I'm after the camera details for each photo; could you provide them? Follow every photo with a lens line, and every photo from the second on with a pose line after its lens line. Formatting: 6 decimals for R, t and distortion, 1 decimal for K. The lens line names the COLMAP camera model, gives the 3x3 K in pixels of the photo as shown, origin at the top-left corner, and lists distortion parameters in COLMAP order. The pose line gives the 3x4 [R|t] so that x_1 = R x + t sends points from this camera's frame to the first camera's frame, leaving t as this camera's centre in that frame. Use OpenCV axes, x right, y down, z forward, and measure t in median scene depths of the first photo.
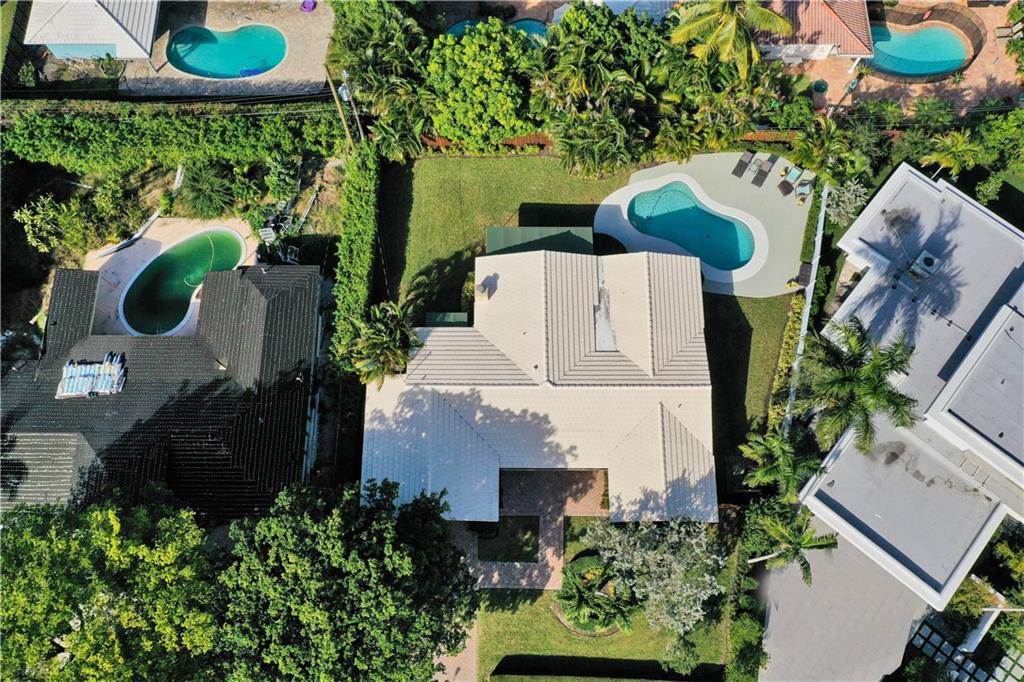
lens RADIAL K [[824.2, 0, 512.0], [0, 824.2, 341.0], [0, 0, 1]] dist [0.010217, 0.005623]
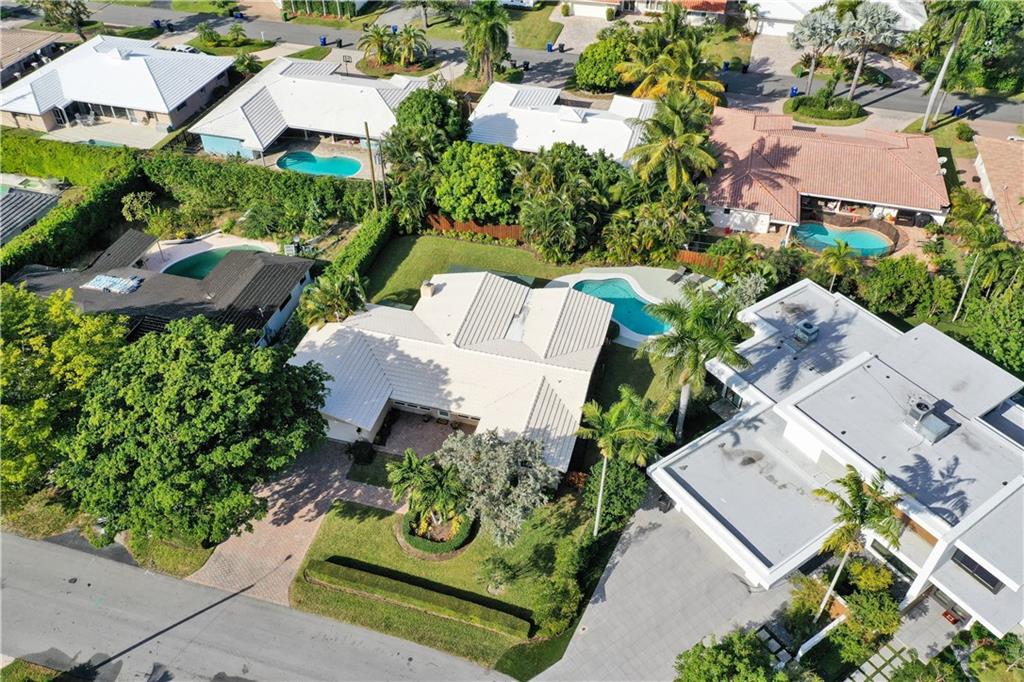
lens RADIAL K [[824.2, 0, 512.0], [0, 824.2, 341.0], [0, 0, 1]] dist [0.010217, 0.005623]
pose [[0.965365, 0.173281, -0.195050, 0.331224], [-0.248467, 0.838656, -0.484686, 0.560430], [0.079593, 0.516363, 0.852663, 0.015385]]
